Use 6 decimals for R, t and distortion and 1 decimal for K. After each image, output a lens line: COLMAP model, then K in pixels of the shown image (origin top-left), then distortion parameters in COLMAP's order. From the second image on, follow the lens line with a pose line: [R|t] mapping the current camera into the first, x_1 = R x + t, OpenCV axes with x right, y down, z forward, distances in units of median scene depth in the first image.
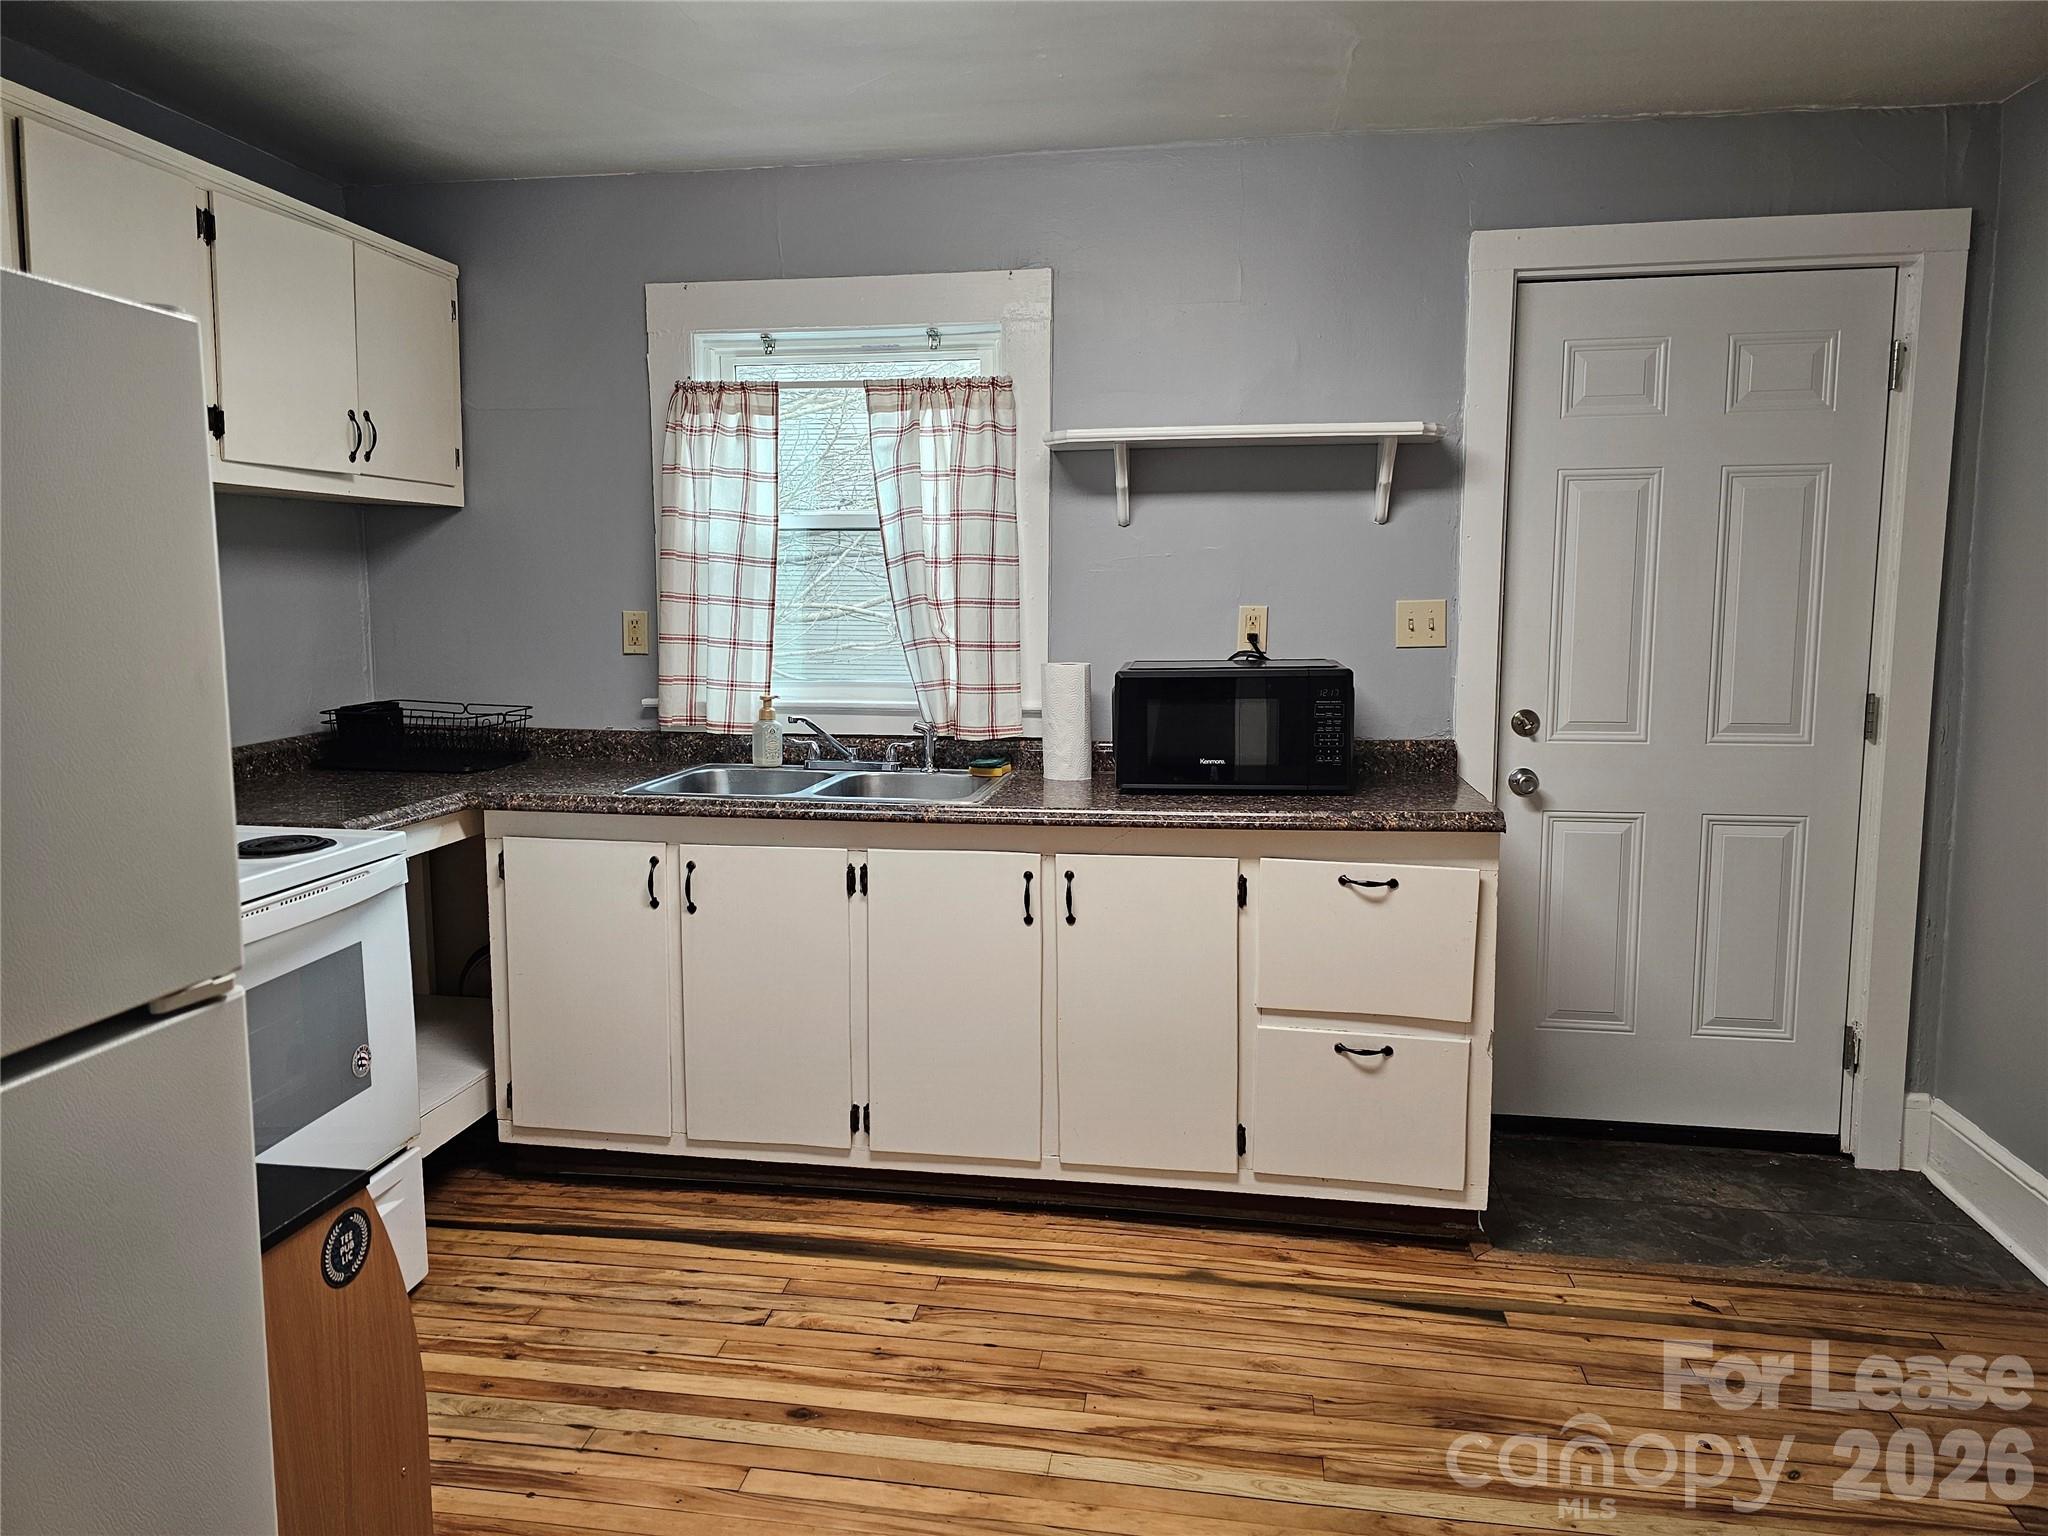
lens RADIAL K [[1380.1, 0, 1022.3], [0, 1380.1, 762.2], [0, 0, 1]] dist [0.009531, 0.000068]
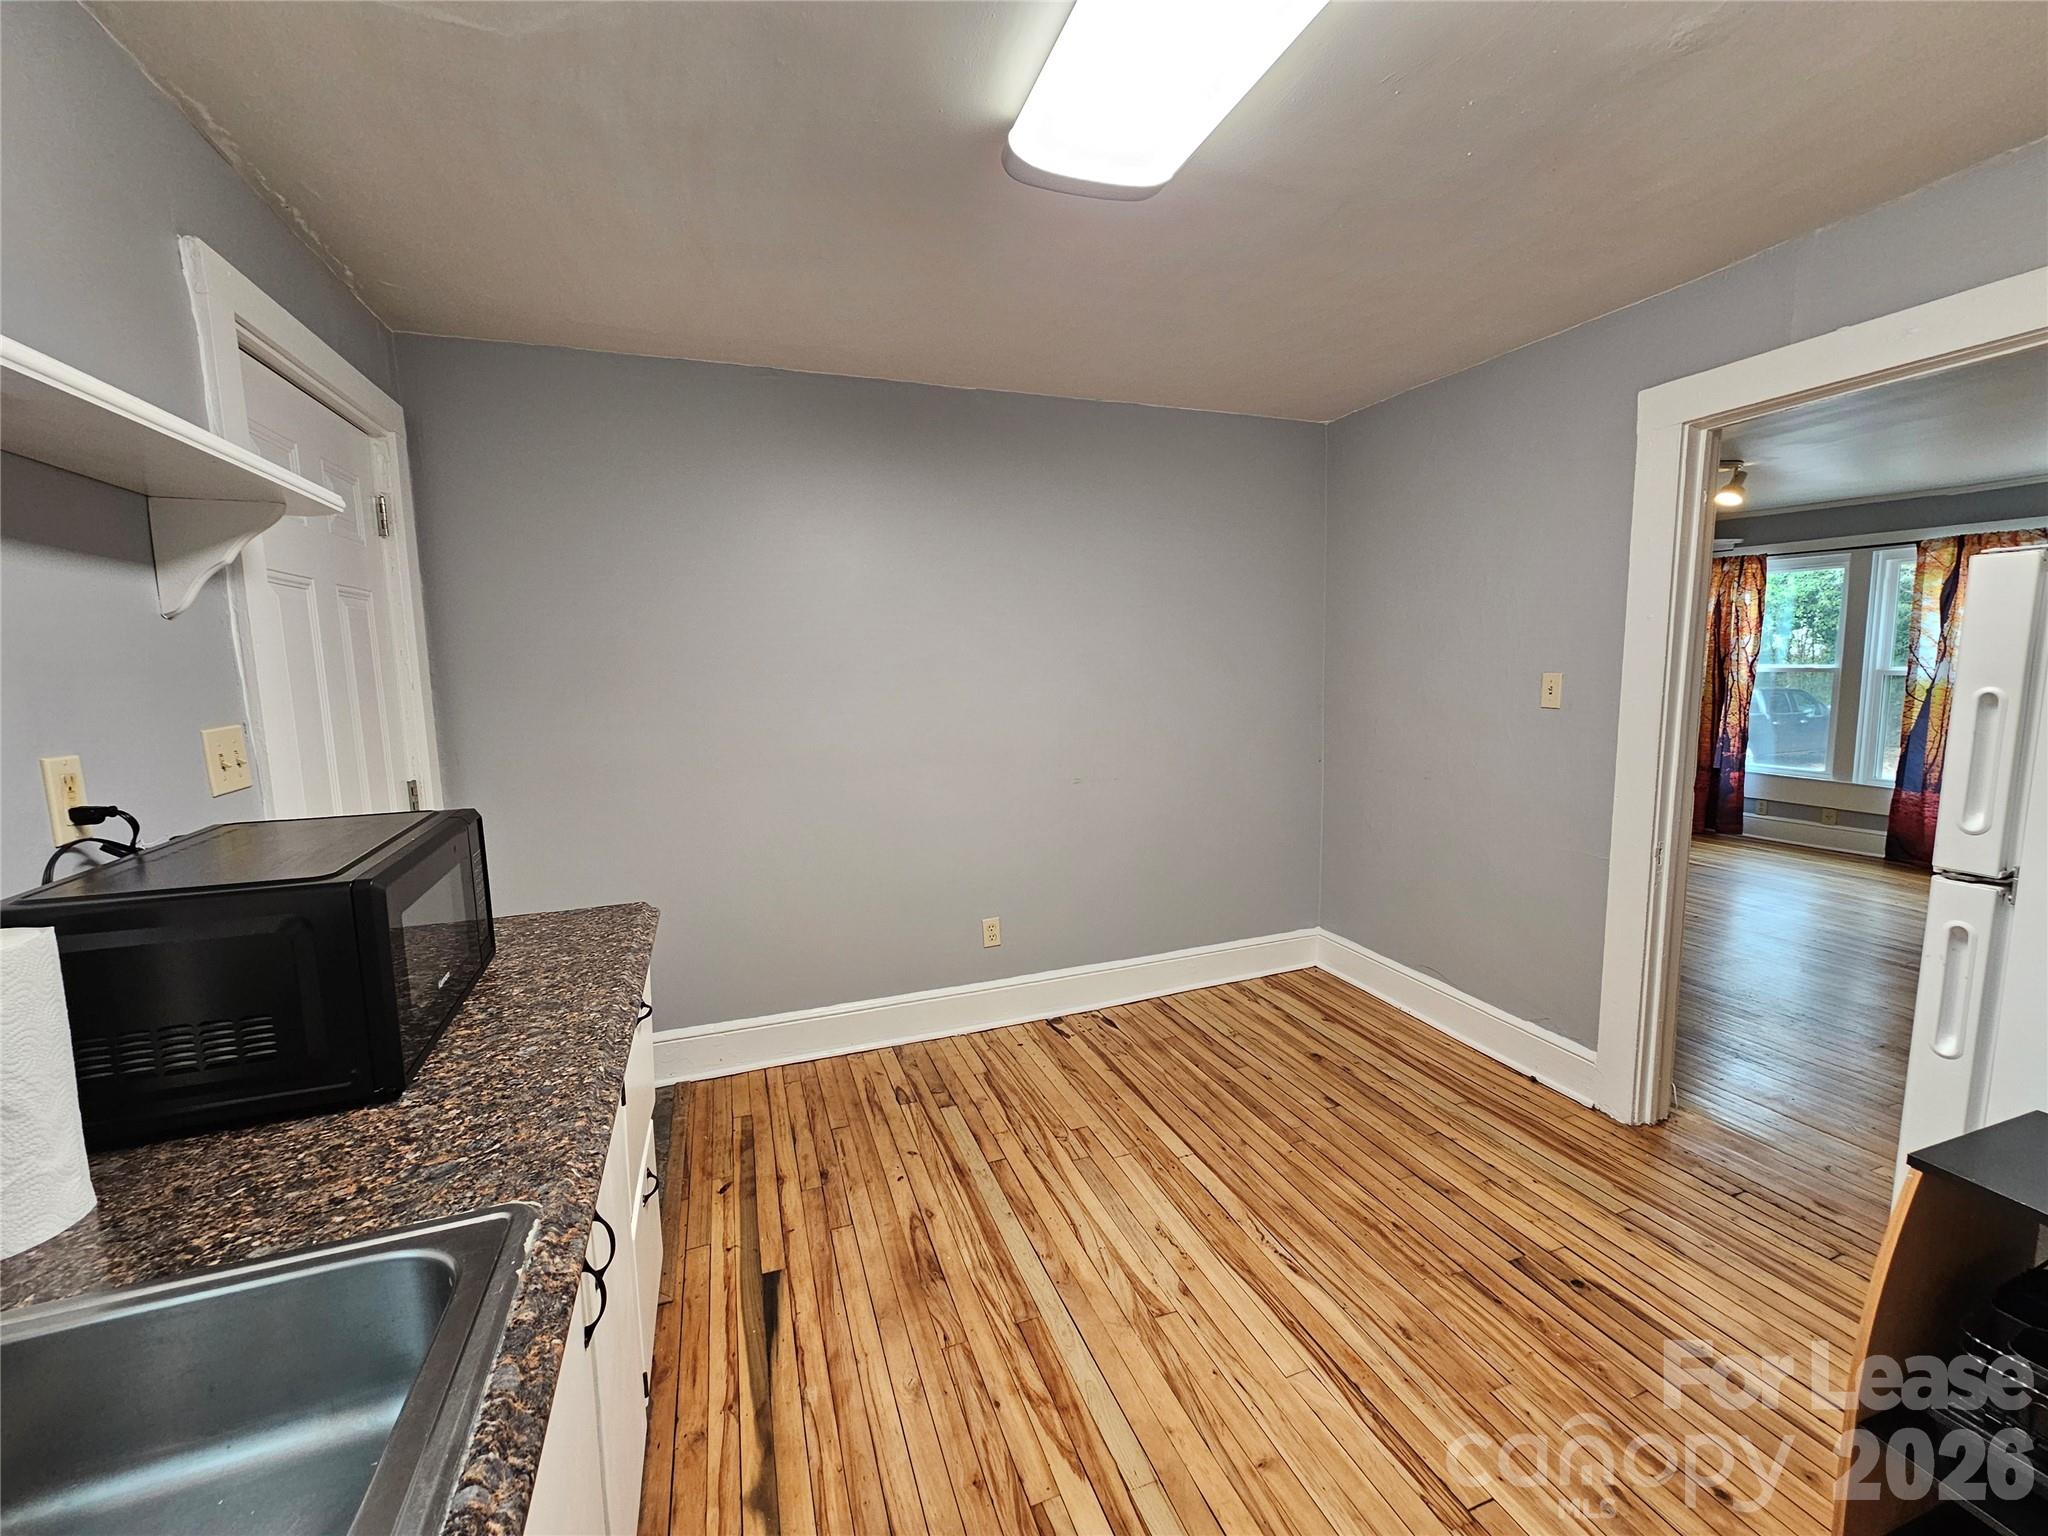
lens RADIAL K [[832.7, 0, 1032.2], [0, 832.7, 758.3], [0, 0, 1]] dist [-0.004702, 0.000459]
pose [[-0.495497, -0.090619, 0.863870, -0.433378], [0.120750, 0.977700, 0.171819, -0.179849], [-0.860176, 0.189448, -0.473505, 1.212823]]
